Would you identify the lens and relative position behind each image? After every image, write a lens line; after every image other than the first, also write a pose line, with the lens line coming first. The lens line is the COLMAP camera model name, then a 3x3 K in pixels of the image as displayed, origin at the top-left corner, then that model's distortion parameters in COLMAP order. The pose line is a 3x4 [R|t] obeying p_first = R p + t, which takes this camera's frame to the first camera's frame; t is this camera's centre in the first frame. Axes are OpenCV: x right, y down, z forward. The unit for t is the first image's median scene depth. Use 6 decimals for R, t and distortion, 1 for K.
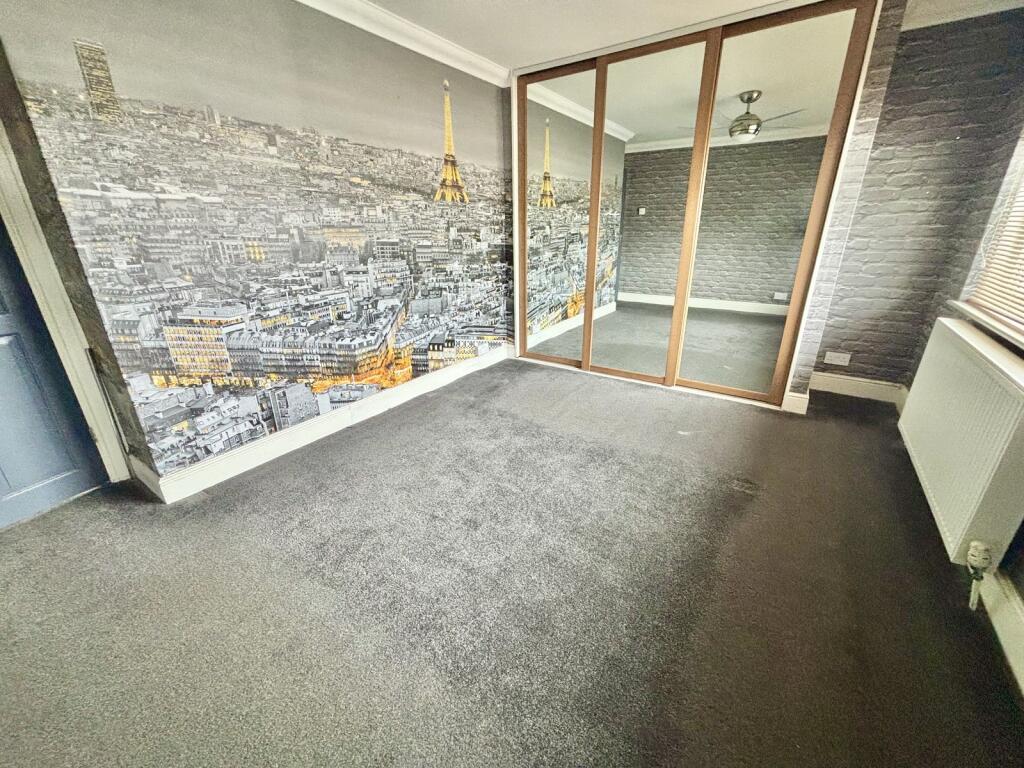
lens RADIAL K [[412.5, 0, 514.6], [0, 412.5, 384.3], [0, 0, 1]] dist [-0.000119, 0.000352]
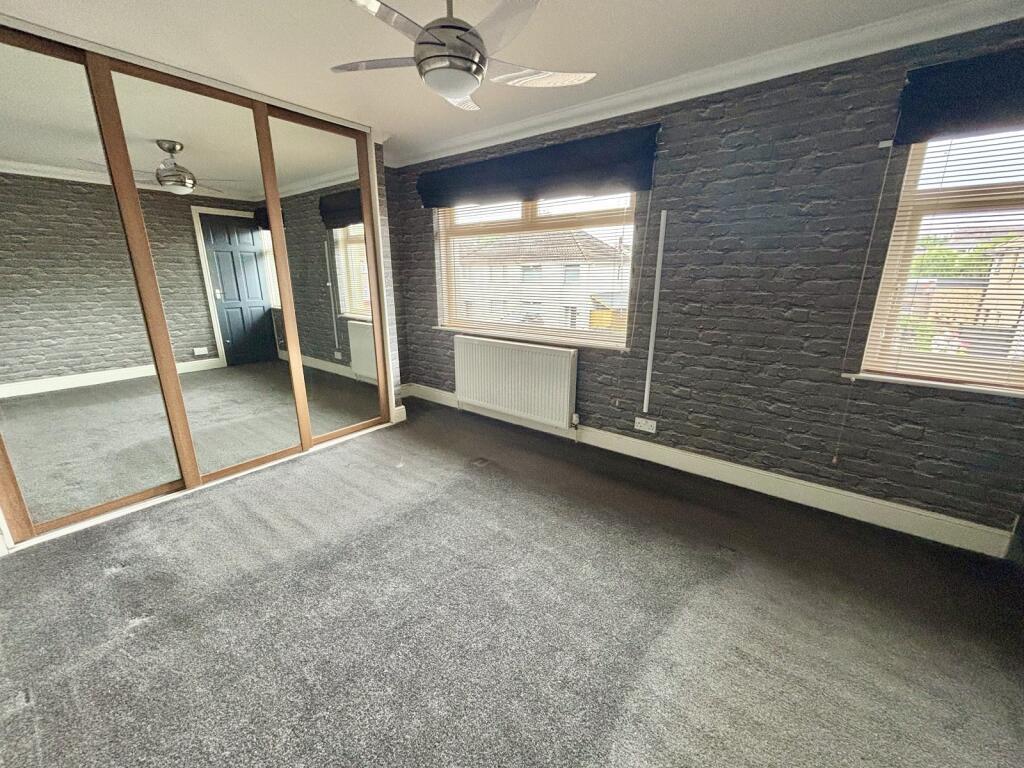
lens RADIAL K [[412.5, 0, 514.4], [0, 412.5, 385.0], [0, 0, 1]] dist [-0.000119, 0.000352]
pose [[0.054637, -0.259583, 0.964174, -0.472402], [0.339922, 0.912775, 0.226482, -0.182379], [-0.938865, 0.315370, 0.138110, 0.366422]]
